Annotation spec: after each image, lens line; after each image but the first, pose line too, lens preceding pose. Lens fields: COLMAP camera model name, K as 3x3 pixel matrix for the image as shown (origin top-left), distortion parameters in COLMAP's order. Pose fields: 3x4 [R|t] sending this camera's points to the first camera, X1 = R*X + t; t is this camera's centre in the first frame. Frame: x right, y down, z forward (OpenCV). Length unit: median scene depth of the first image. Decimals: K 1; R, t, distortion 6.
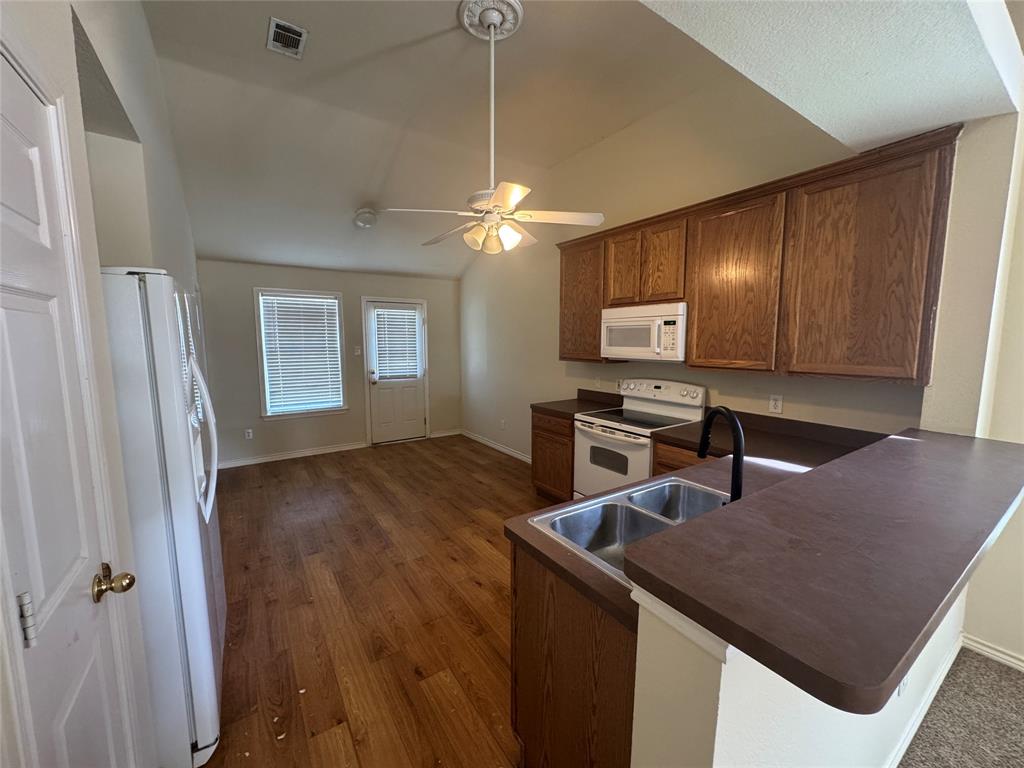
lens RADIAL K [[408.5, 0, 512.6], [0, 408.5, 384.7], [0, 0, 1]] dist [-0.003712, 0.000716]
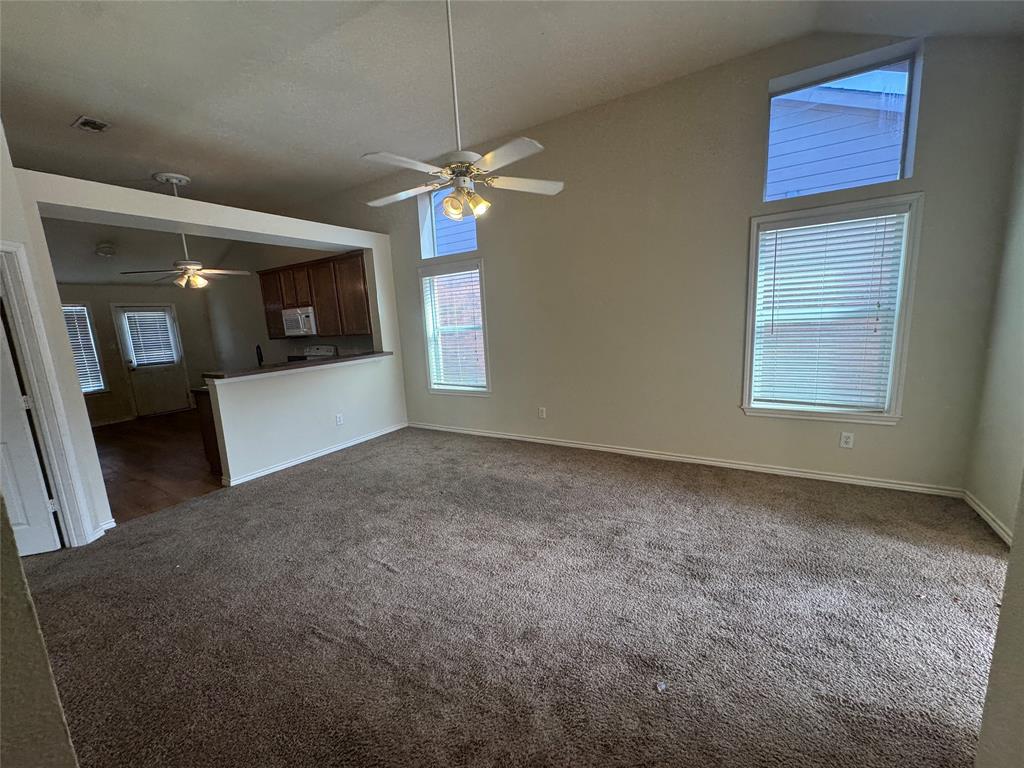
lens RADIAL K [[408.5, 0, 511.8], [0, 408.5, 385.4], [0, 0, 1]] dist [-0.003712, 0.000716]
pose [[0.908353, -0.118842, 0.400964, 0.516741], [0.102550, 0.992798, 0.061937, 0.199952], [-0.405437, -0.015142, 0.913998, -1.517607]]
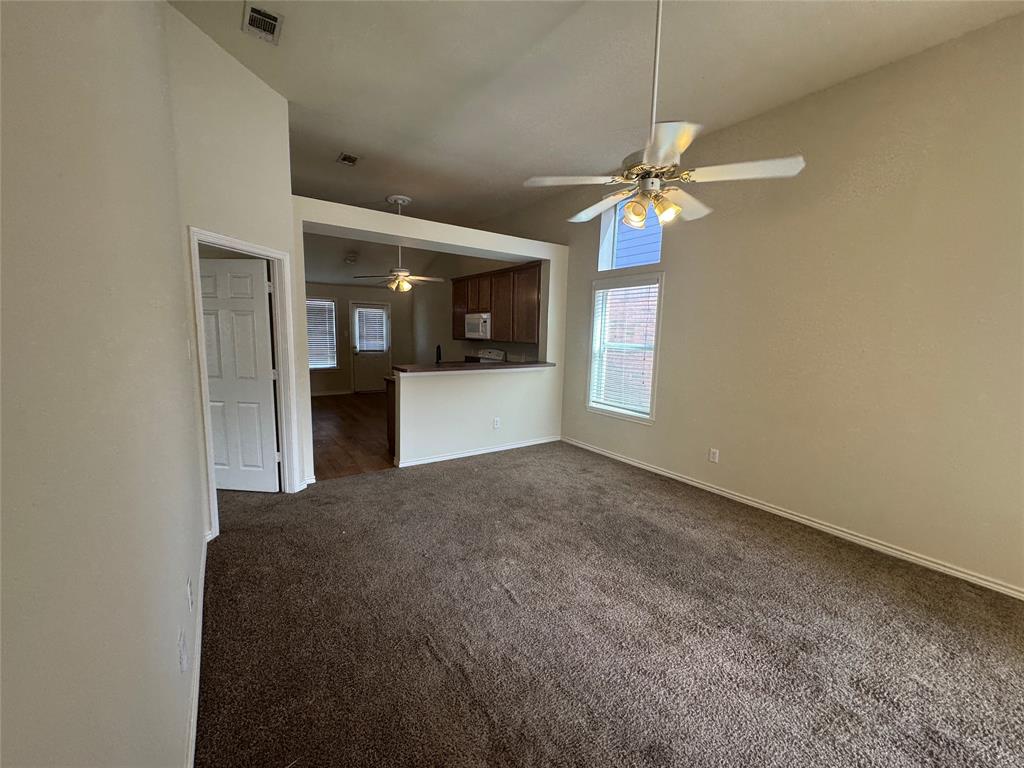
lens RADIAL K [[408.5, 0, 511.1], [0, 408.5, 385.0], [0, 0, 1]] dist [-0.003712, 0.000716]
pose [[0.999623, 0.021379, 0.017253, 0.562821], [-0.021686, 0.999607, 0.017785, 0.173449], [-0.016866, -0.018153, 0.999693, -1.422166]]
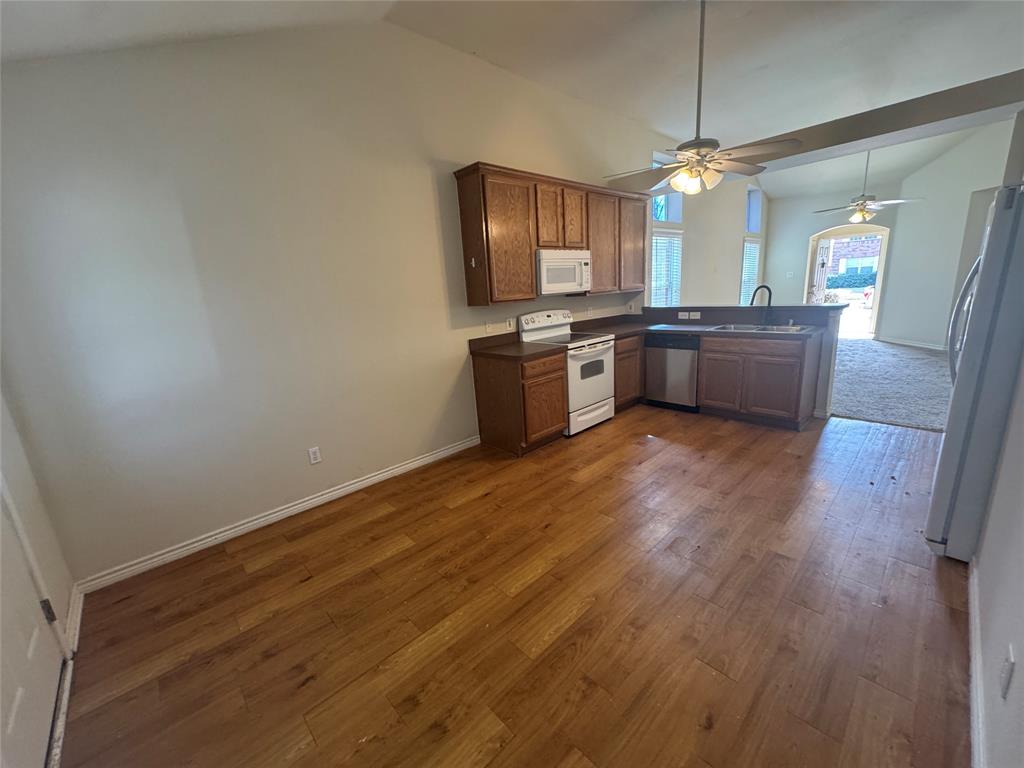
lens RADIAL K [[408.5, 0, 509.9], [0, 408.5, 384.1], [0, 0, 1]] dist [-0.003712, 0.000716]
pose [[-0.164750, -0.215540, 0.962497, -1.202432], [0.174021, 0.954171, 0.243463, -0.163161], [-0.970863, 0.207605, -0.119691, 1.726211]]
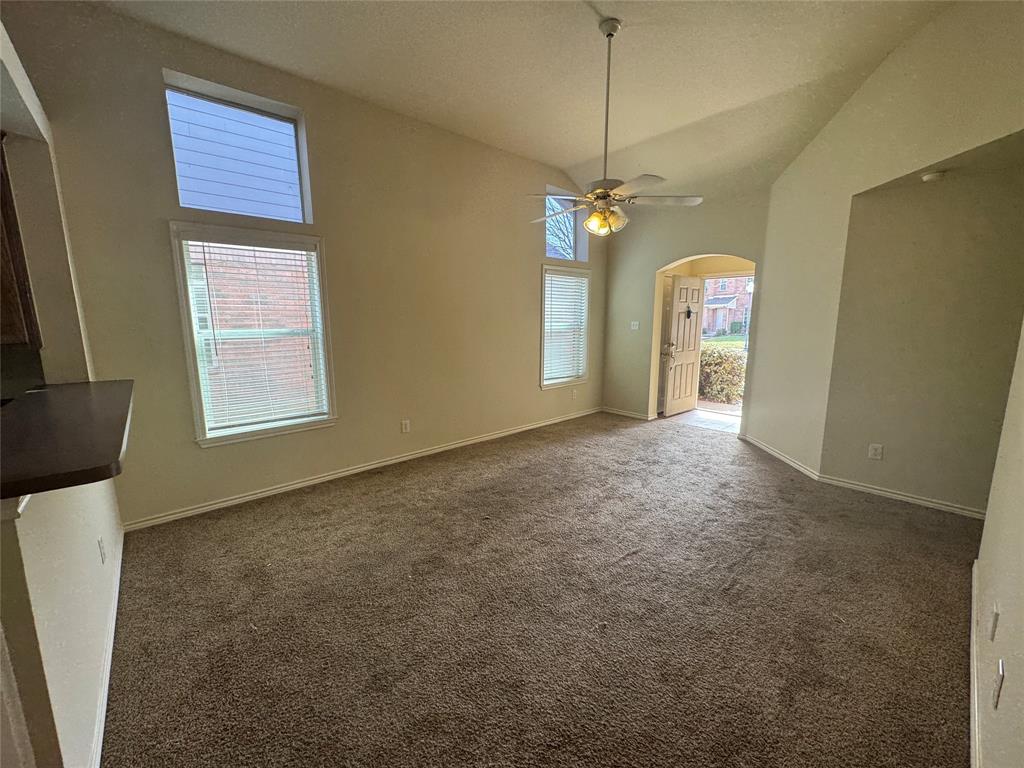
lens RADIAL K [[408.5, 0, 513.0], [0, 408.5, 385.8], [0, 0, 1]] dist [-0.003712, 0.000716]
pose [[-0.142652, -0.166534, 0.975662, -0.287628], [0.112771, 0.976590, 0.183181, 0.034205], [-0.983328, 0.136158, -0.120532, -0.168350]]
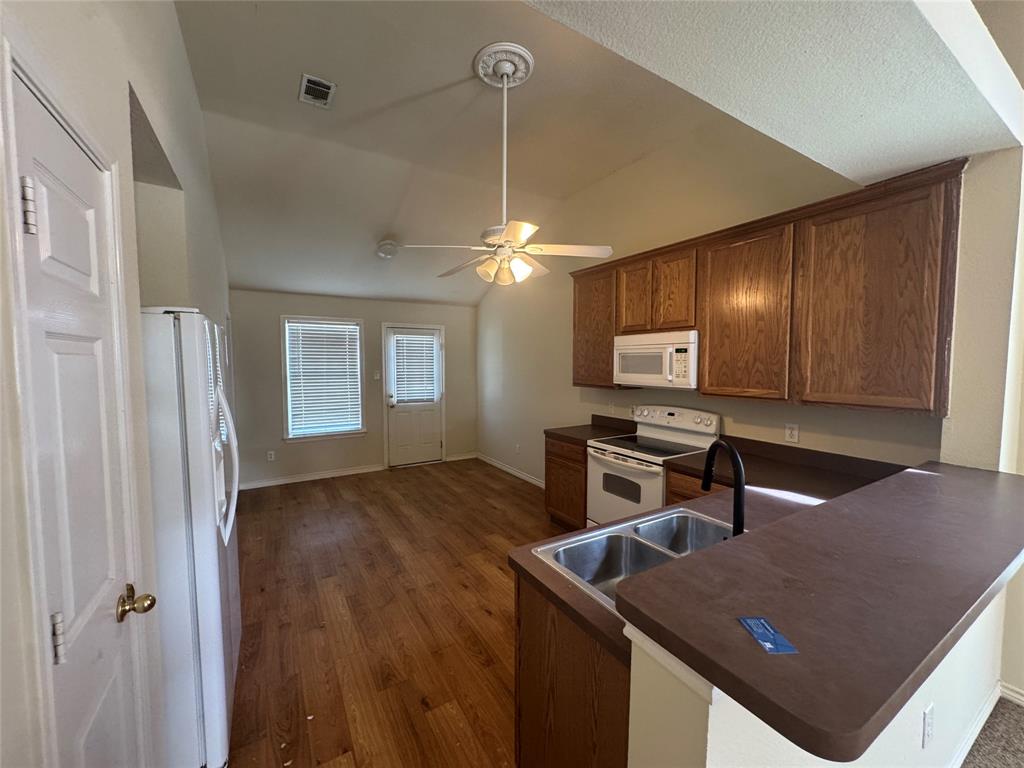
lens RADIAL K [[408.5, 0, 512.5], [0, 408.5, 384.6], [0, 0, 1]] dist [-0.003712, 0.000716]
pose [[0.998948, 0.003320, -0.045731, 0.018394], [-0.005804, 0.998508, -0.054295, -0.012112], [0.045482, 0.054504, 0.997477, -0.017924]]
